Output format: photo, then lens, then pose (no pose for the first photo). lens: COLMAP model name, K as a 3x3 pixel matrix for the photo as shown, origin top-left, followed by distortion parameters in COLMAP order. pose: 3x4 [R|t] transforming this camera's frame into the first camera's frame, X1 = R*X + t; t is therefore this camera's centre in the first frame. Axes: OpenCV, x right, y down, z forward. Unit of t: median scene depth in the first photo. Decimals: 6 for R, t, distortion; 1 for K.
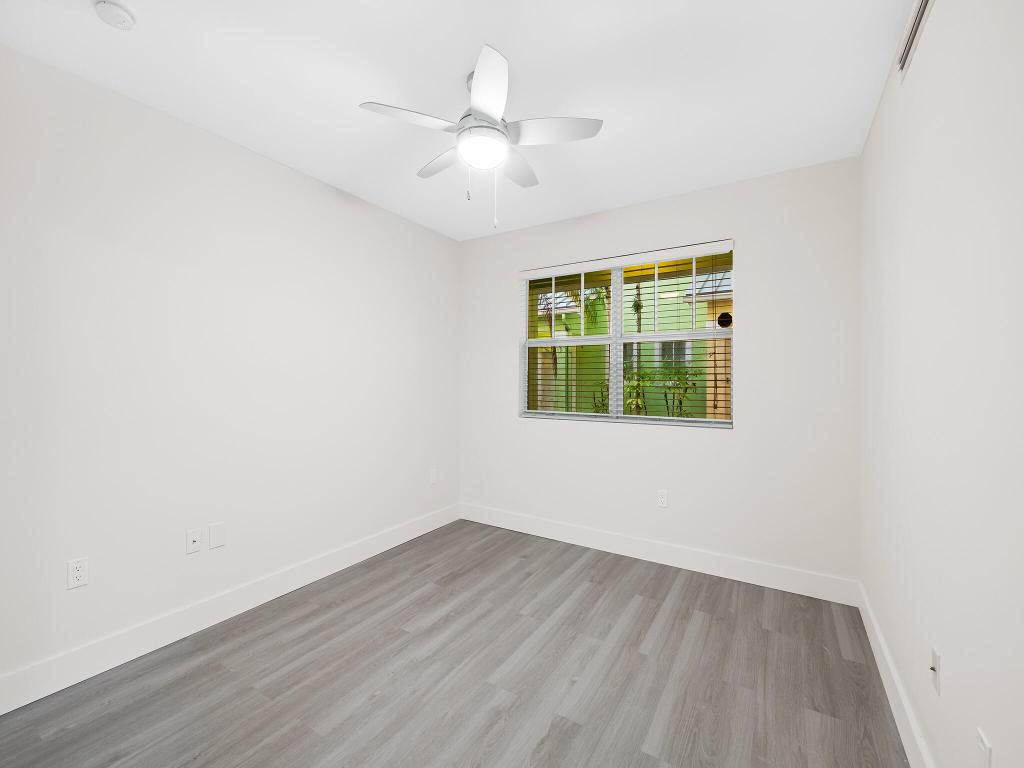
lens RADIAL K [[430.5, 0, 512.0], [0, 430.5, 384.0], [0, 0, 1]] dist [-0.001727, -0.000389]
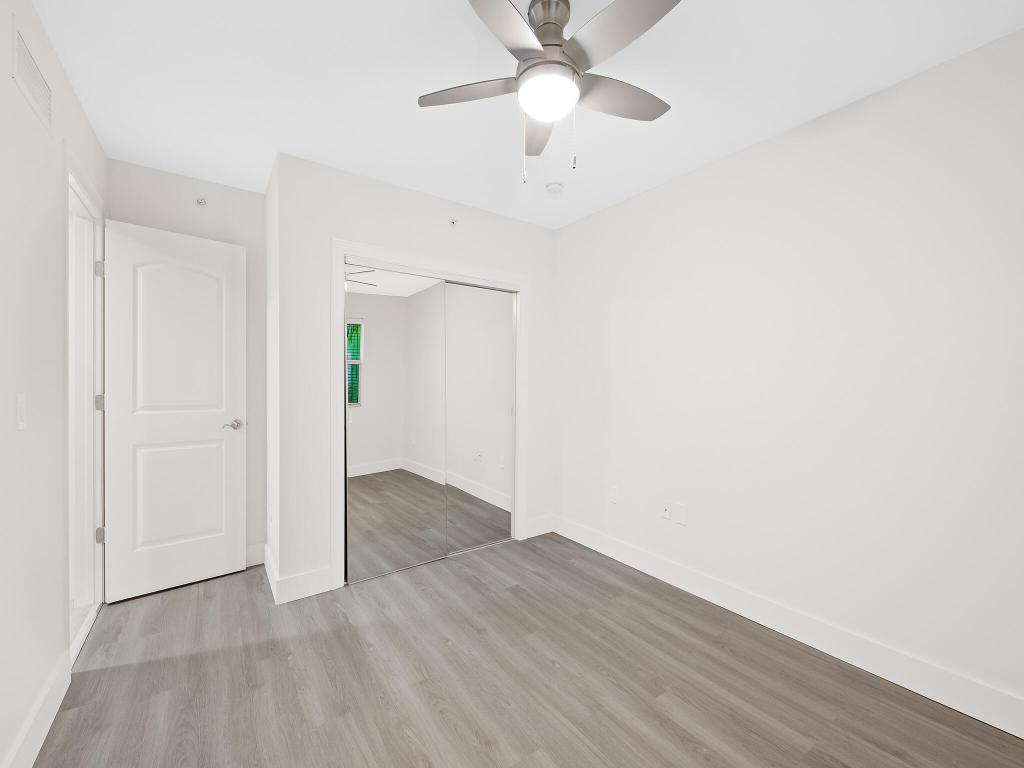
lens RADIAL K [[430.5, 0, 512.0], [0, 430.5, 384.0], [0, 0, 1]] dist [-0.001727, -0.000389]
pose [[-0.393009, -0.001118, -0.919534, 0.699611], [-0.016289, 0.999851, 0.005746, -0.005262], [0.919390, 0.017237, -0.392968, 1.234036]]
